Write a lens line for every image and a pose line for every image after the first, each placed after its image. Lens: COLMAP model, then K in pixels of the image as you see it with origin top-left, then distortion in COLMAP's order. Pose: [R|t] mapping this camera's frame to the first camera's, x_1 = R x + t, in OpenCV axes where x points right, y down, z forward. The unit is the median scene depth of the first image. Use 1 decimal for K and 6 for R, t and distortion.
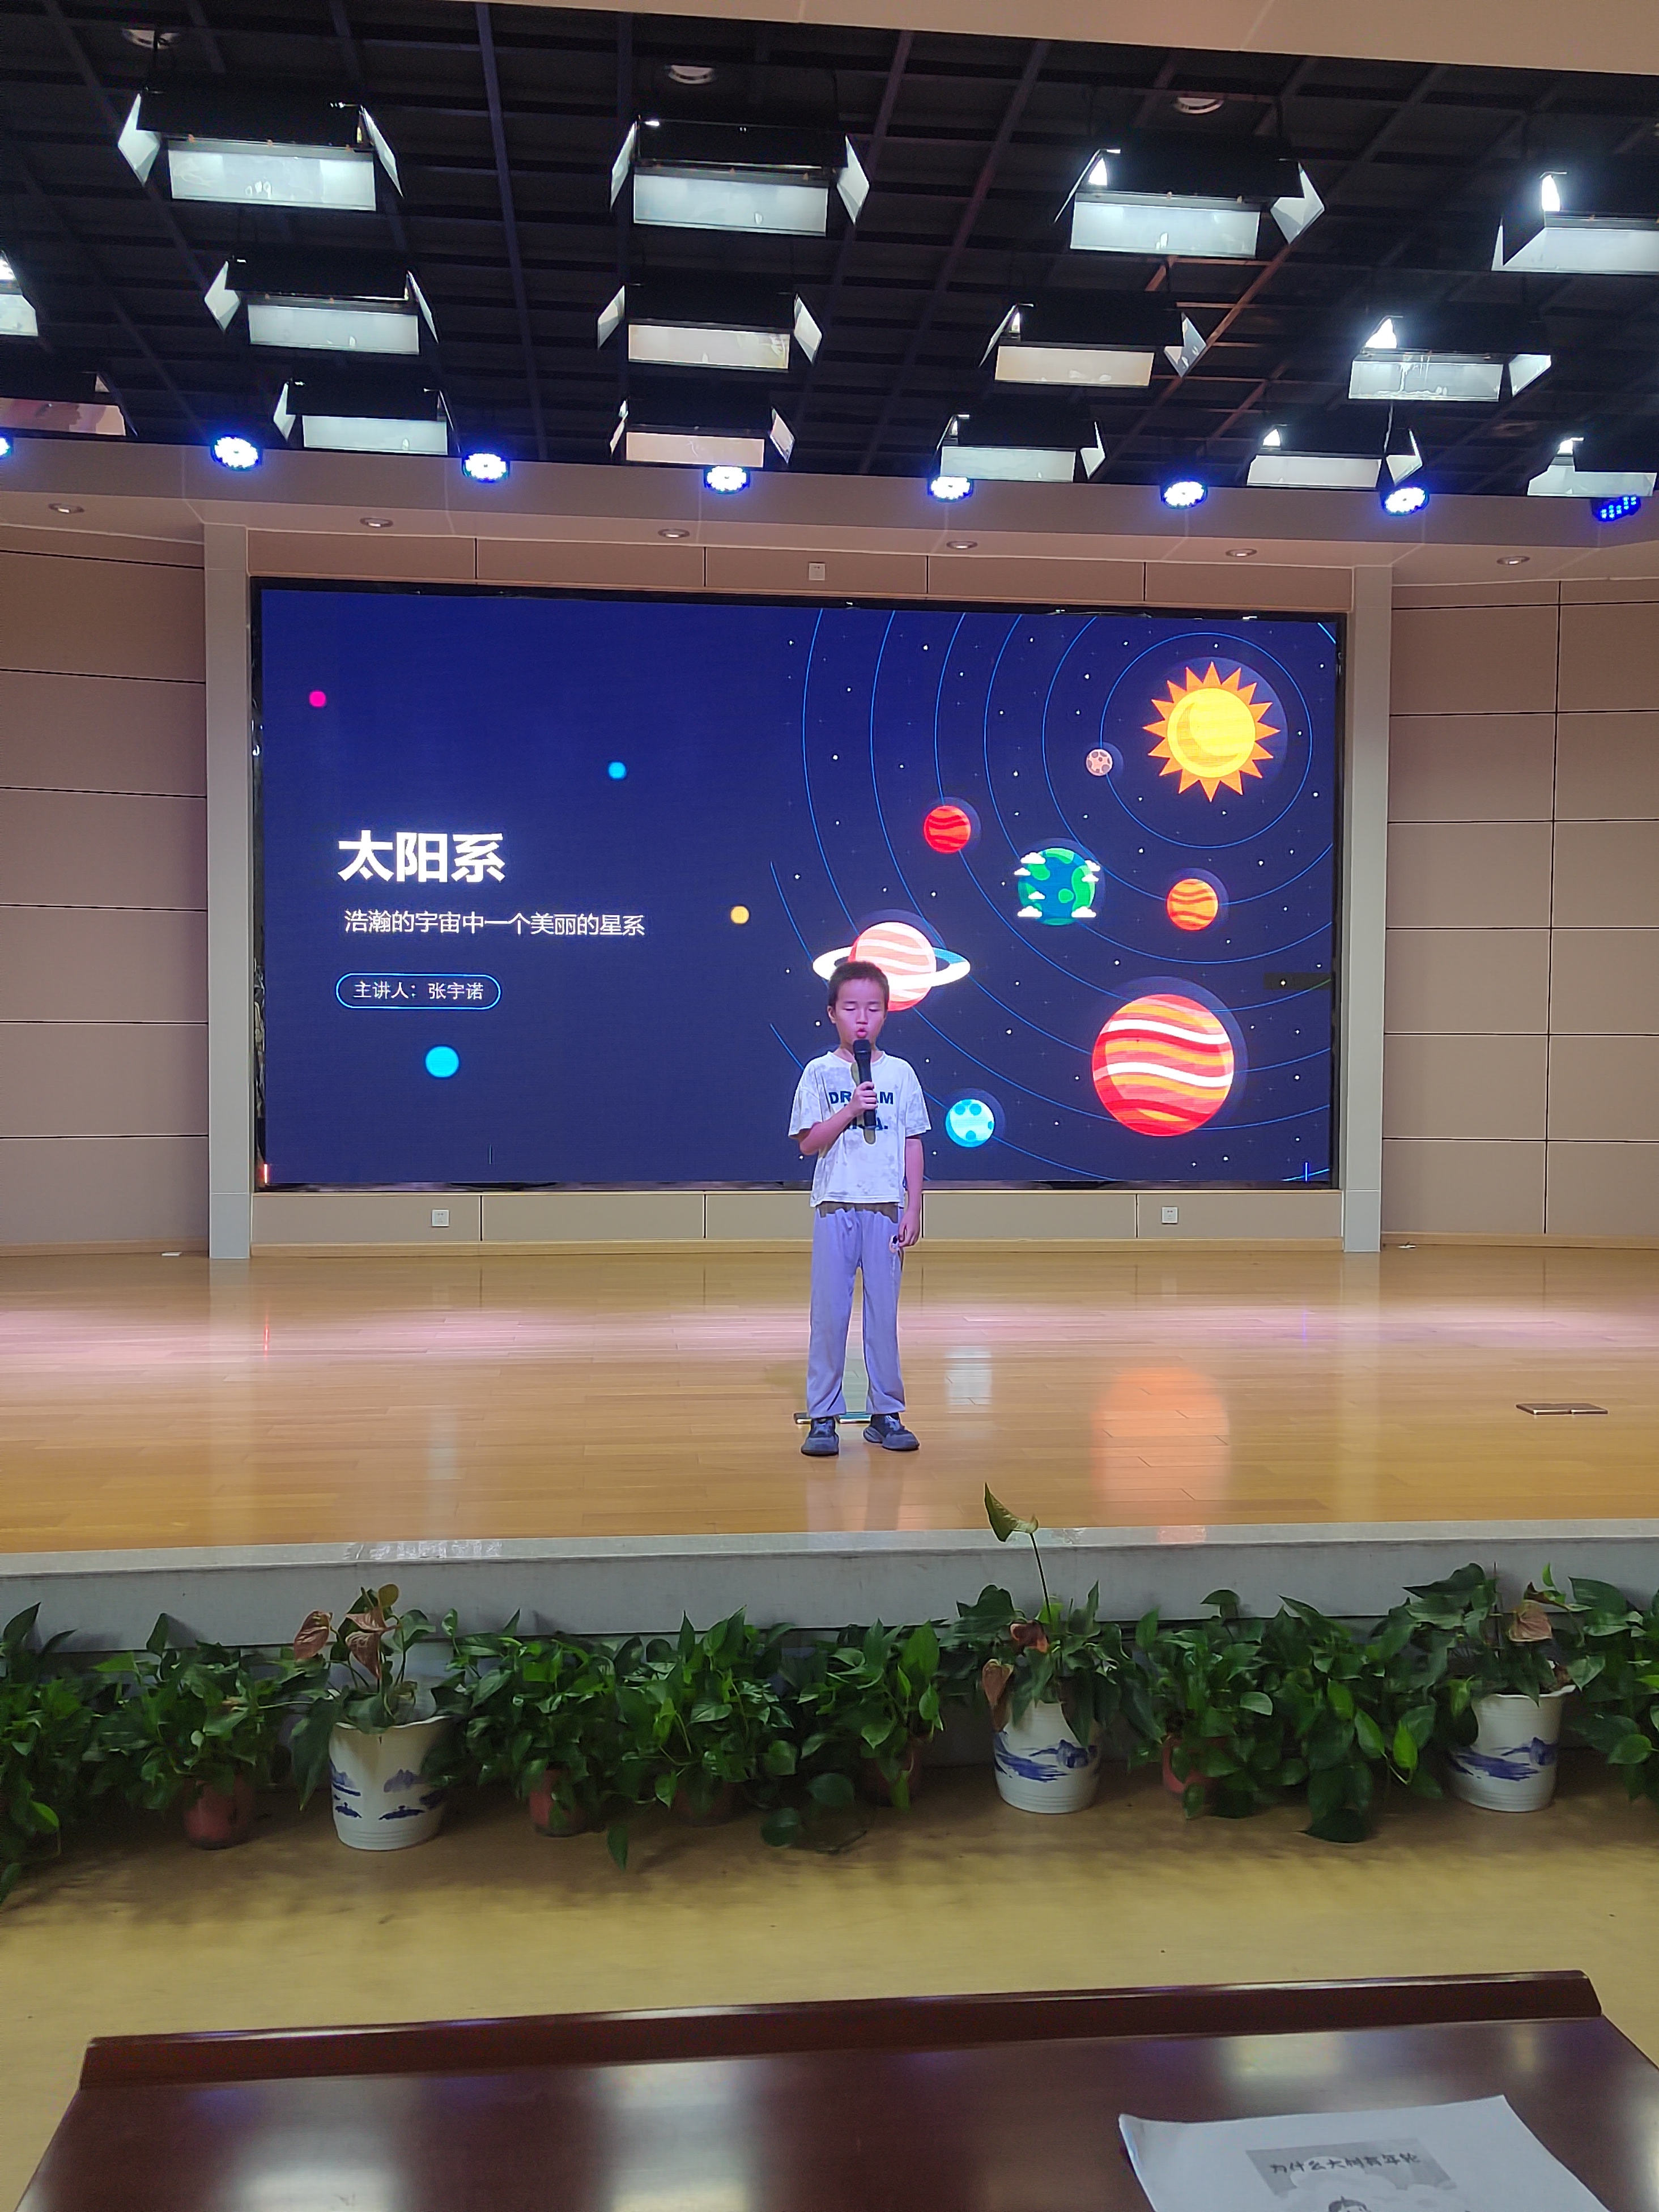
lens RADIAL K [[1919.8, 0, 816.1], [0, 1919.8, 1119.0], [0, 0, 1]] dist [0.037564, -0.002216]
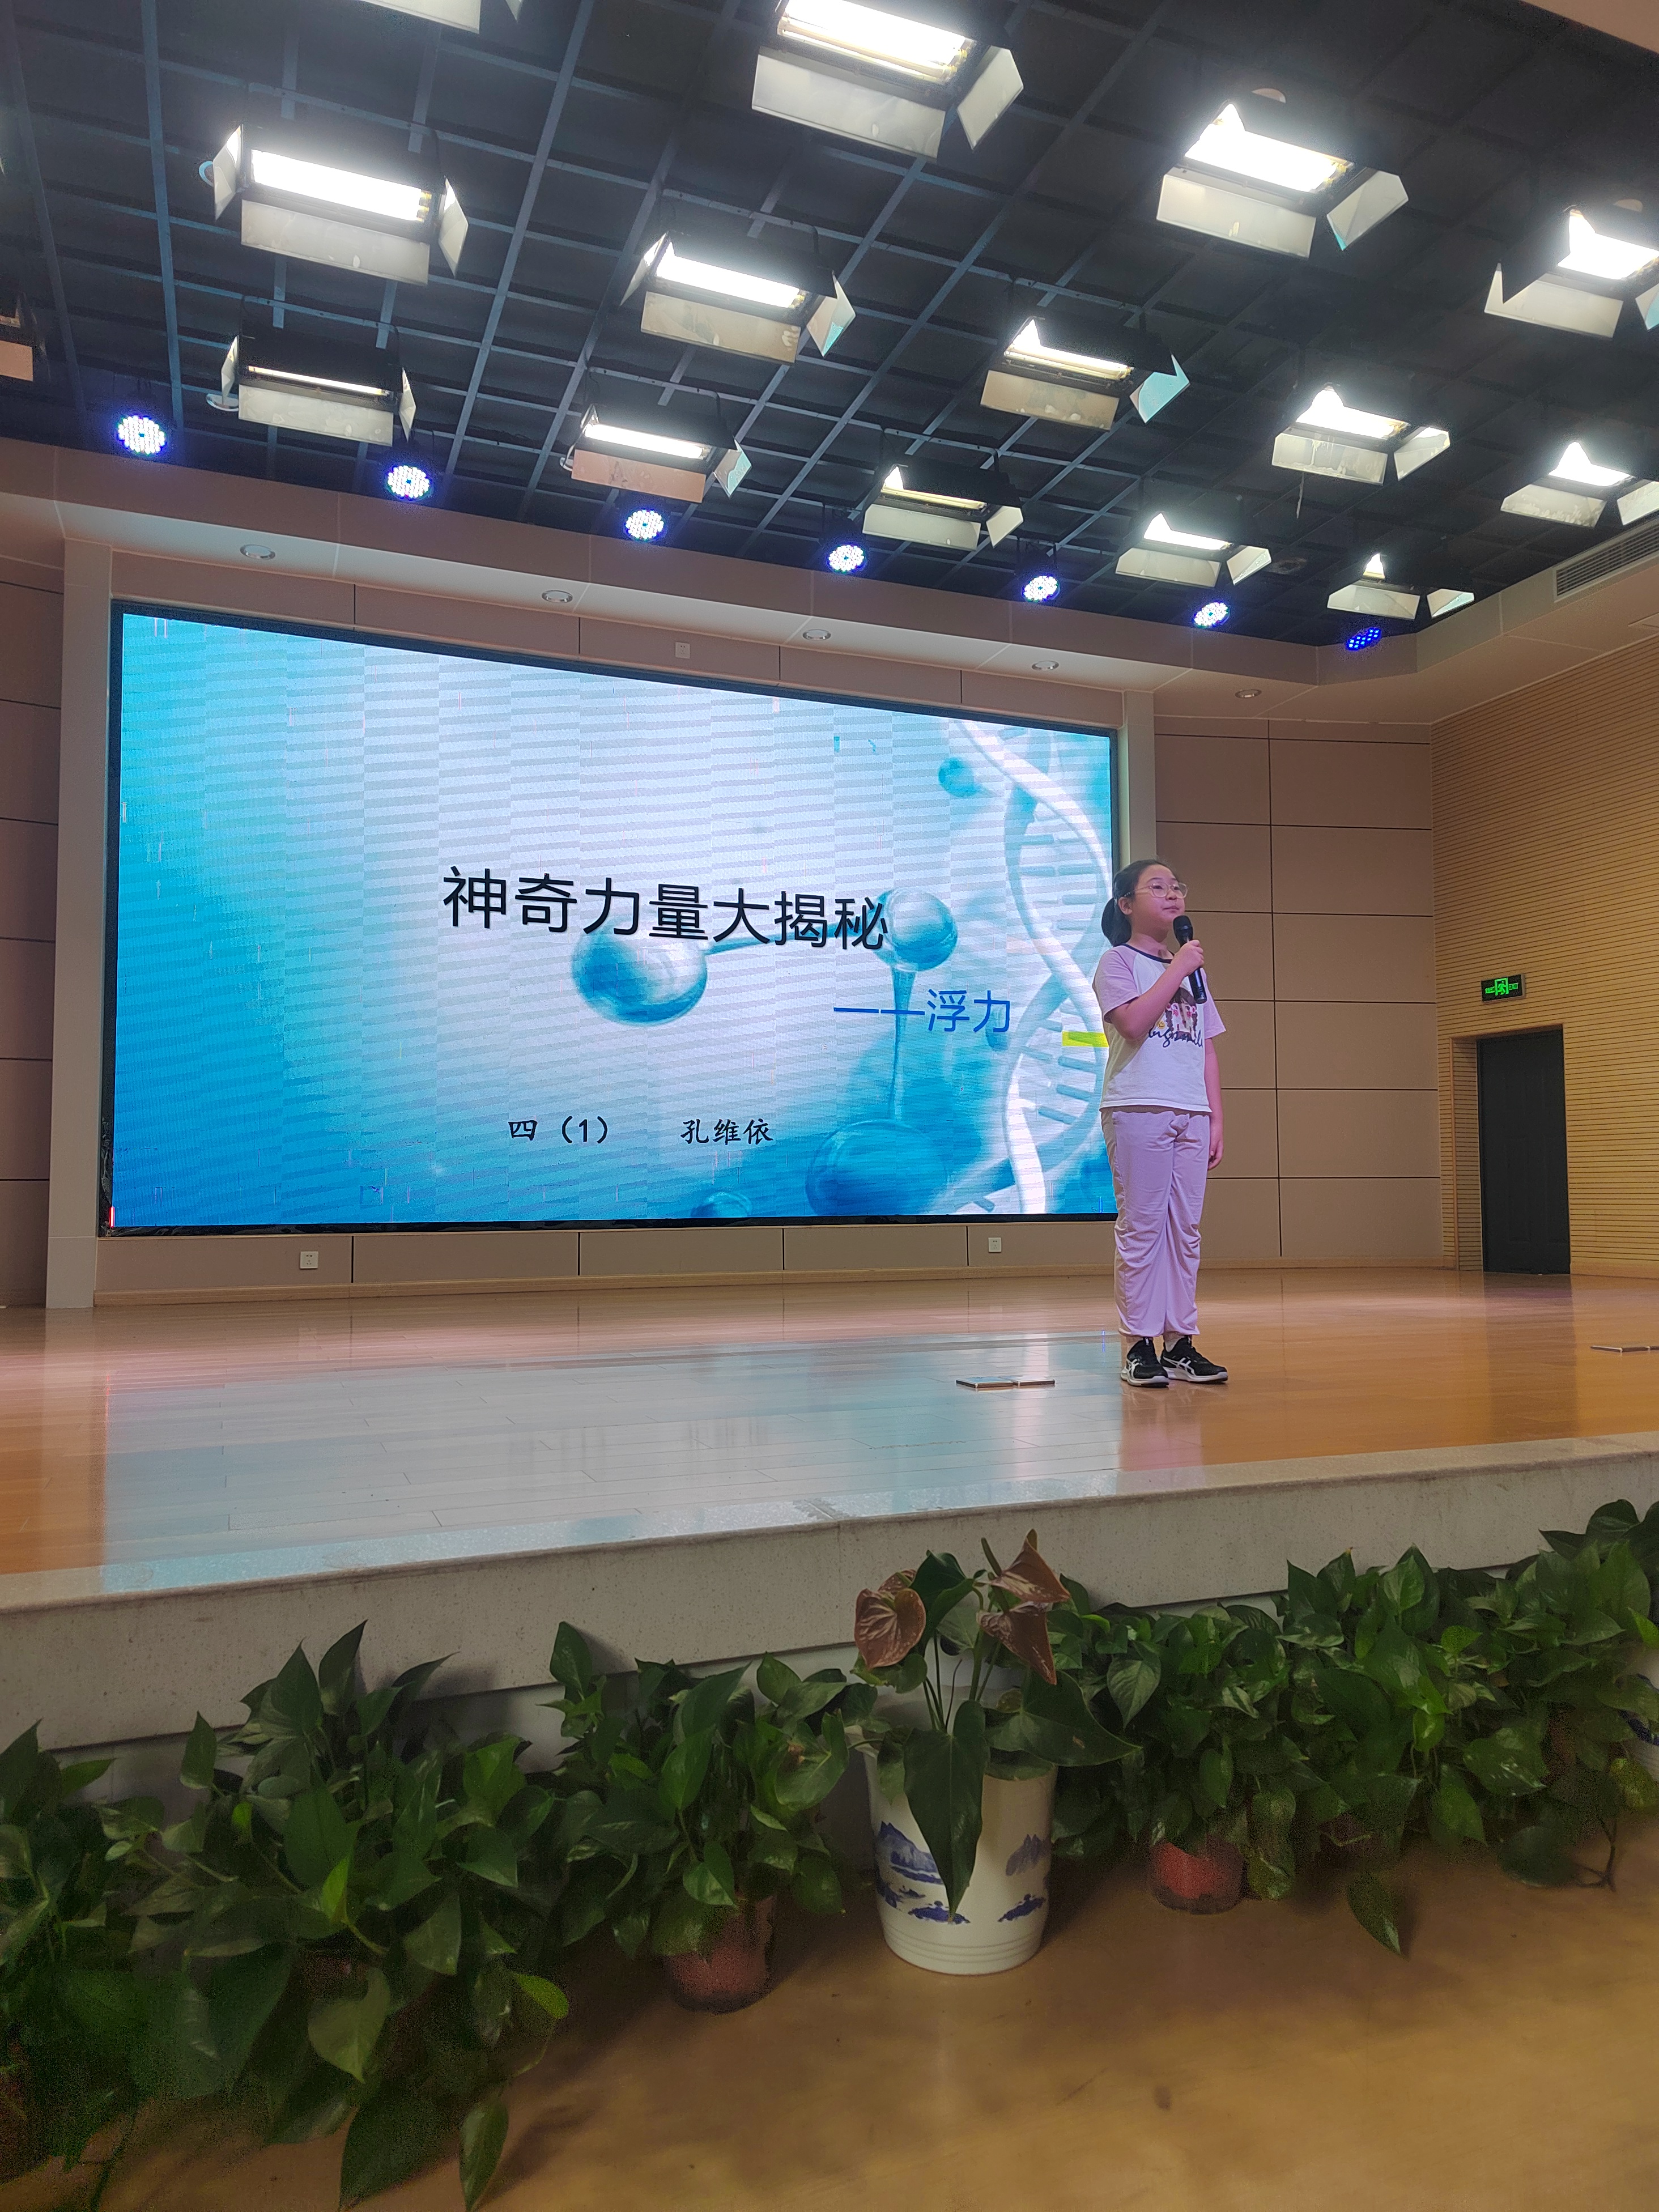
lens RADIAL K [[1515.2, 0, 826.1], [0, 1515.2, 1107.4], [0, 0, 1]] dist [0.039780, -0.034724]
pose [[0.962644, 0.003341, 0.270750, -0.267659], [0.023584, 0.995089, -0.096134, 0.095408], [-0.269742, 0.098929, 0.957837, 0.335501]]
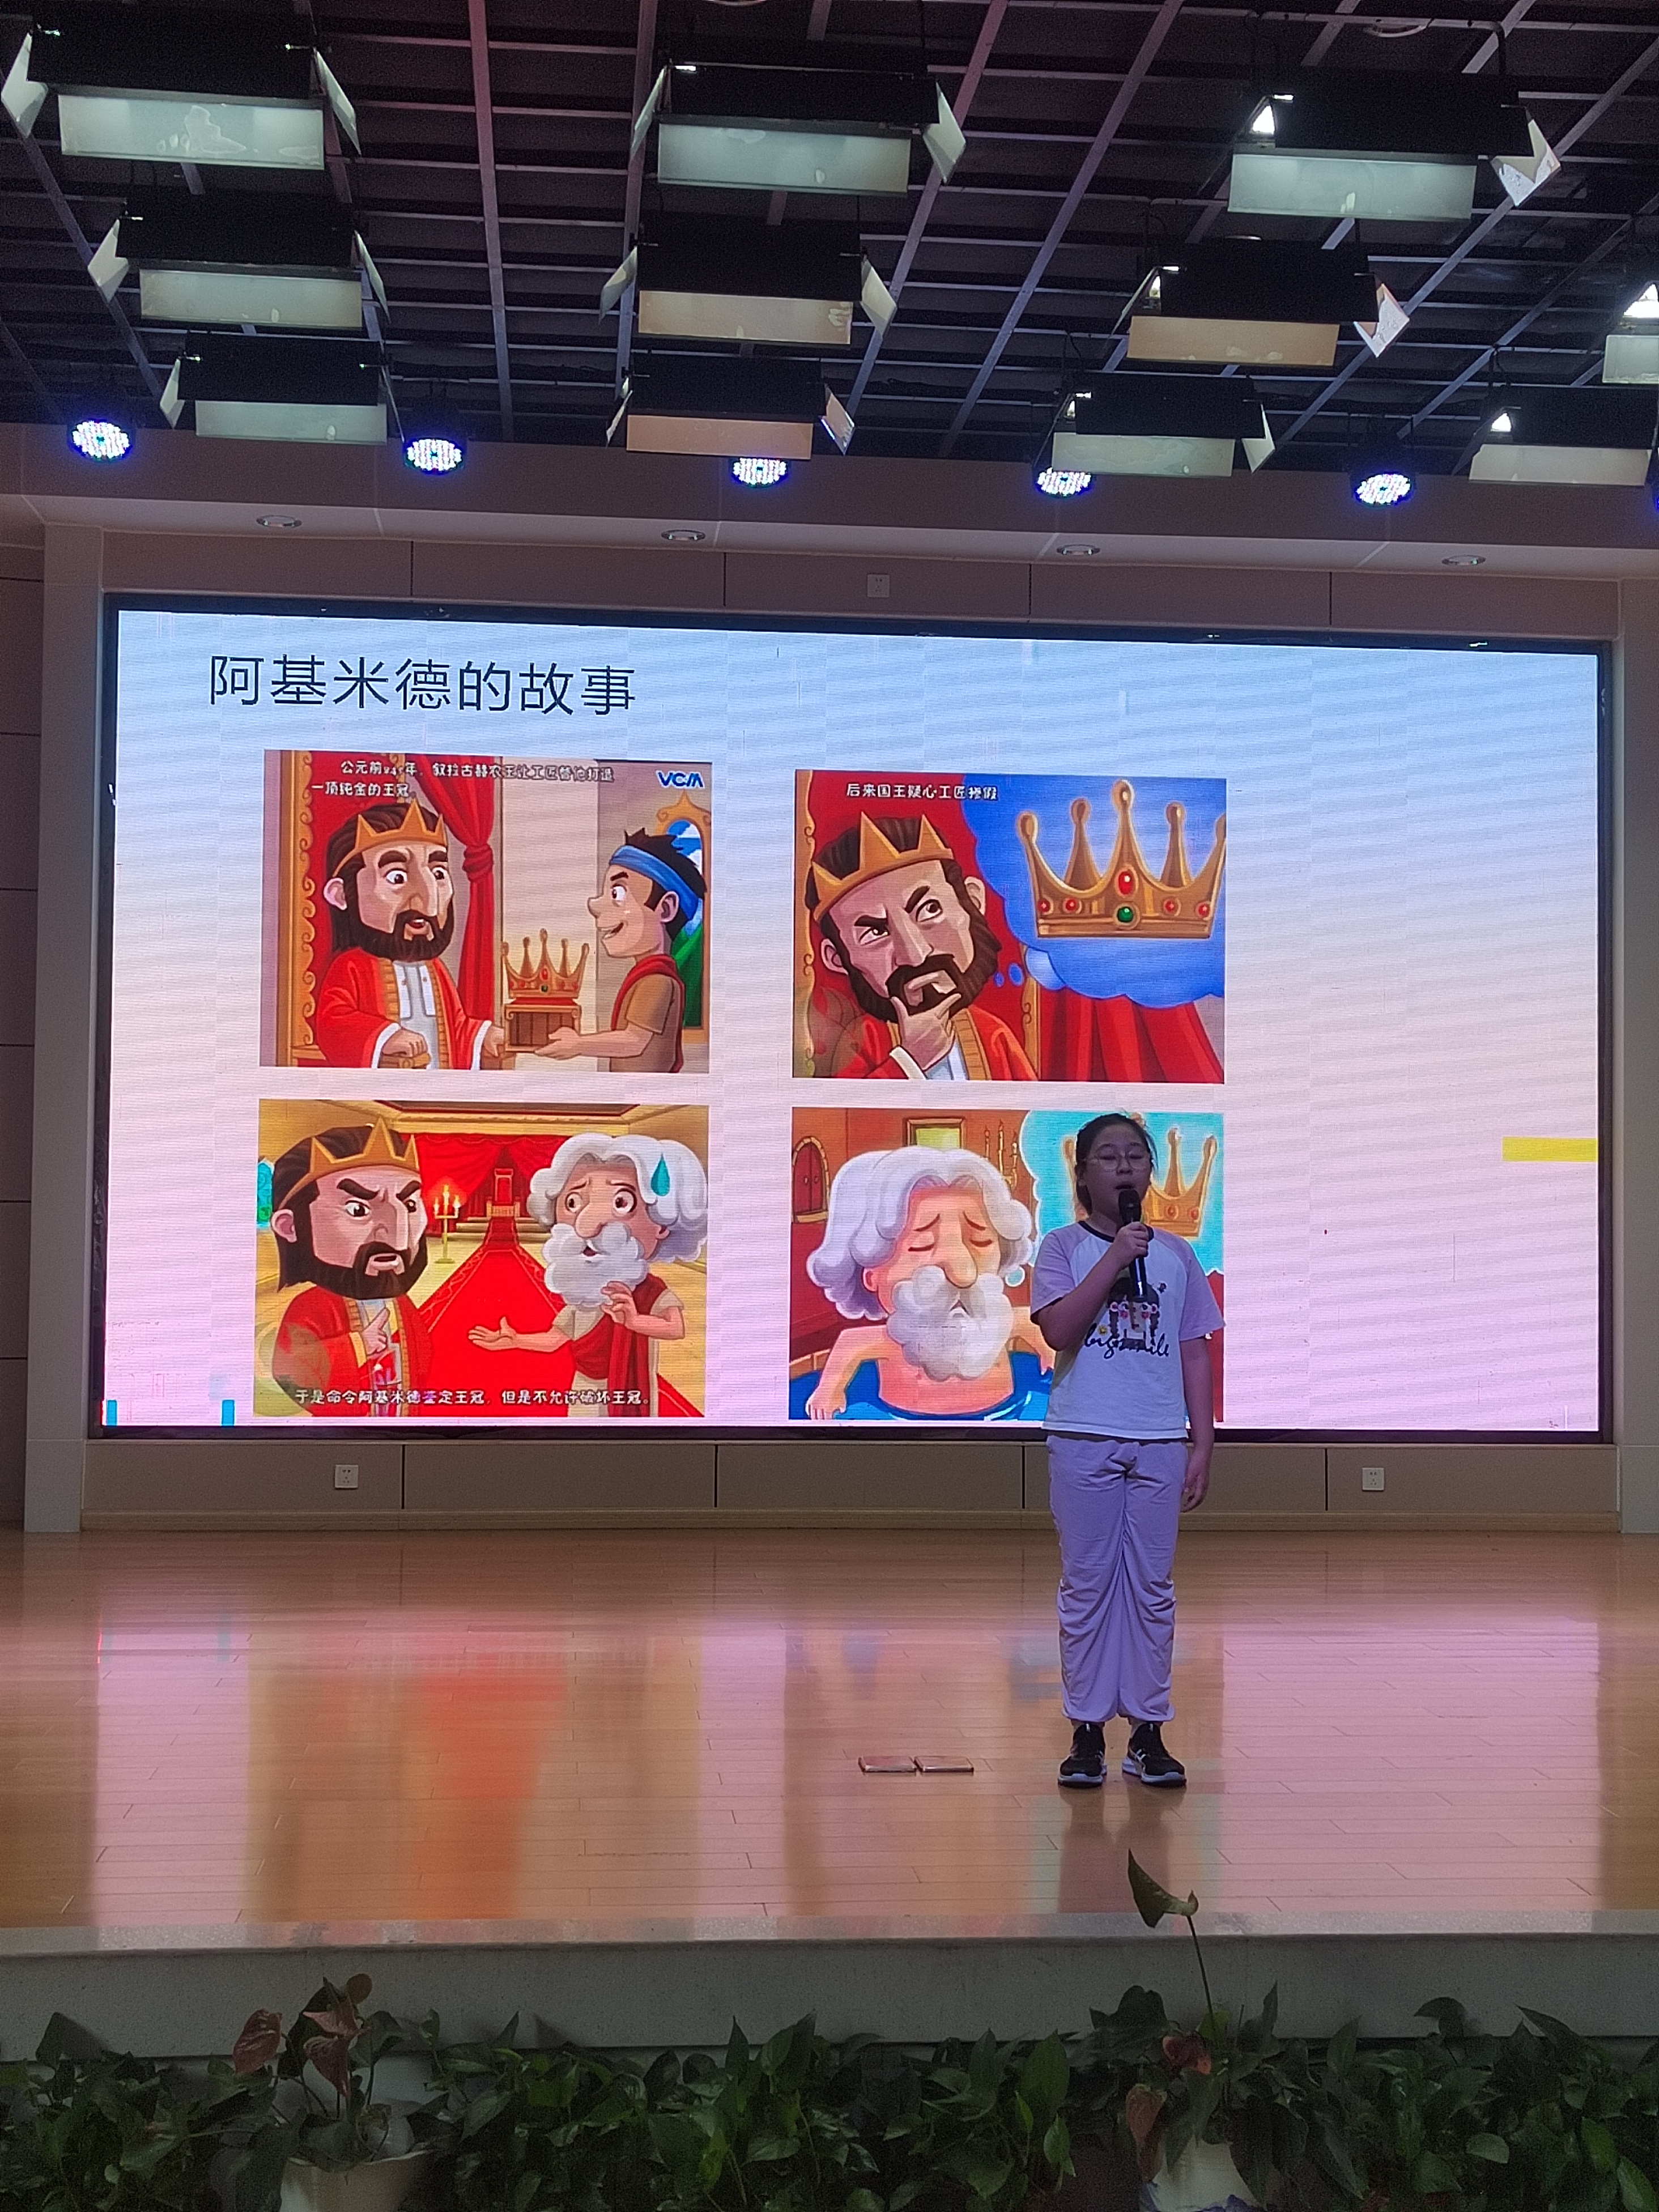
lens RADIAL K [[2850.5, 0, 810.4], [0, 2850.5, 1115.6], [0, 0, 1]] dist [0.040628, 0.000000]
pose [[0.999895, 0.005043, -0.013566, -0.016885], [-0.005994, 0.997457, -0.071013, -0.014003], [0.013174, 0.071087, 0.997383, -0.108173]]
